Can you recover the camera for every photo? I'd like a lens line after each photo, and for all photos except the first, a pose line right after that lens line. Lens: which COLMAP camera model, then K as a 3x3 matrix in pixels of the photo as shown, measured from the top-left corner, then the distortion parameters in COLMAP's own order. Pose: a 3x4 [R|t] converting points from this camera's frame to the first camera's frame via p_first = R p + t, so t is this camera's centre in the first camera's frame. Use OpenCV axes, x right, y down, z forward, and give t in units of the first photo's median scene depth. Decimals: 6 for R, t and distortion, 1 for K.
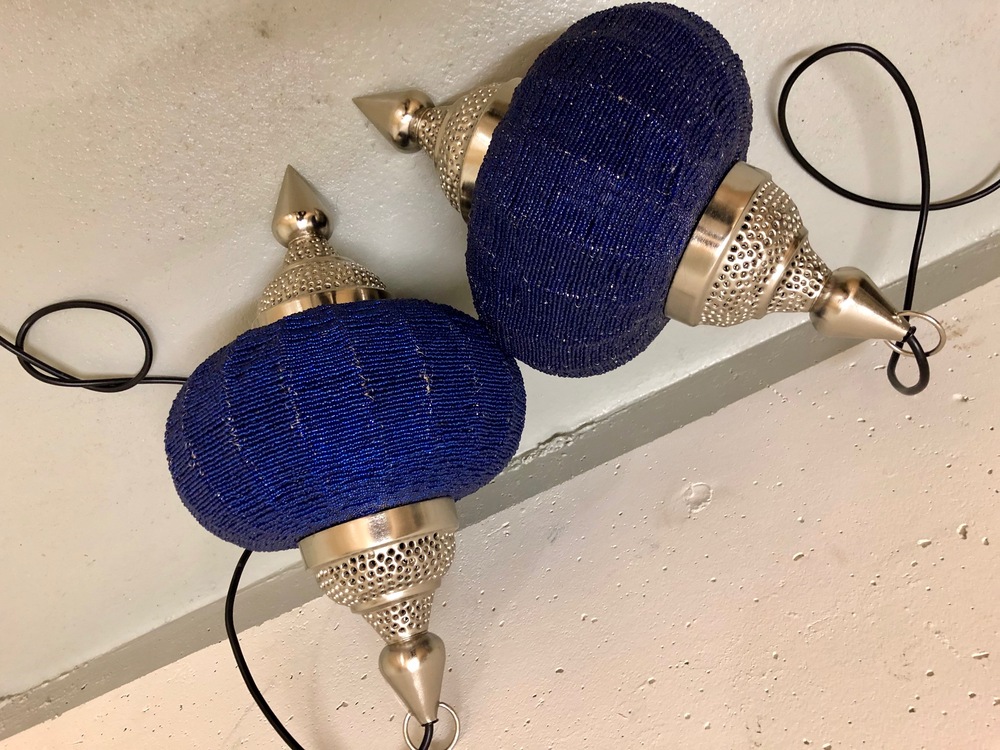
lens RADIAL K [[931.4, 0, 500.0], [0, 931.4, 375.0], [0, 0, 1]] dist [-0.000967, -0.001969]
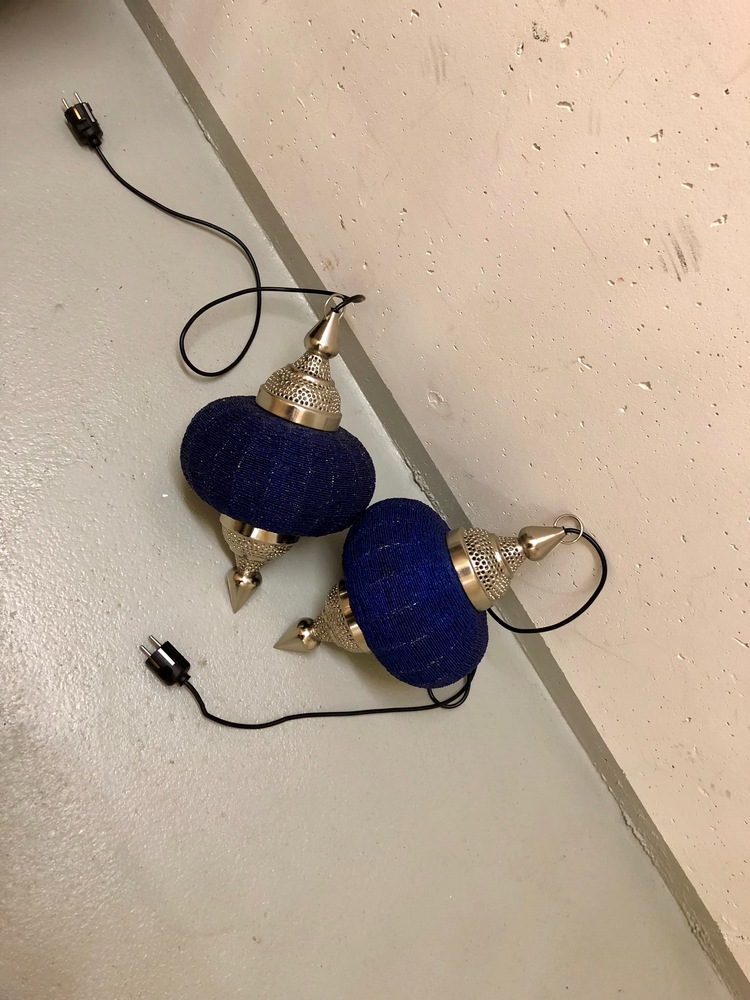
lens RADIAL K [[931.4, 0, 375.0], [0, 931.4, 500.0], [0, 0, 1]] dist [-0.000967, -0.001969]
pose [[-0.102832, -0.993261, 0.053463, -0.075248], [0.994128, -0.104446, -0.028309, 0.051874], [0.033703, 0.050238, 0.998168, -0.897049]]
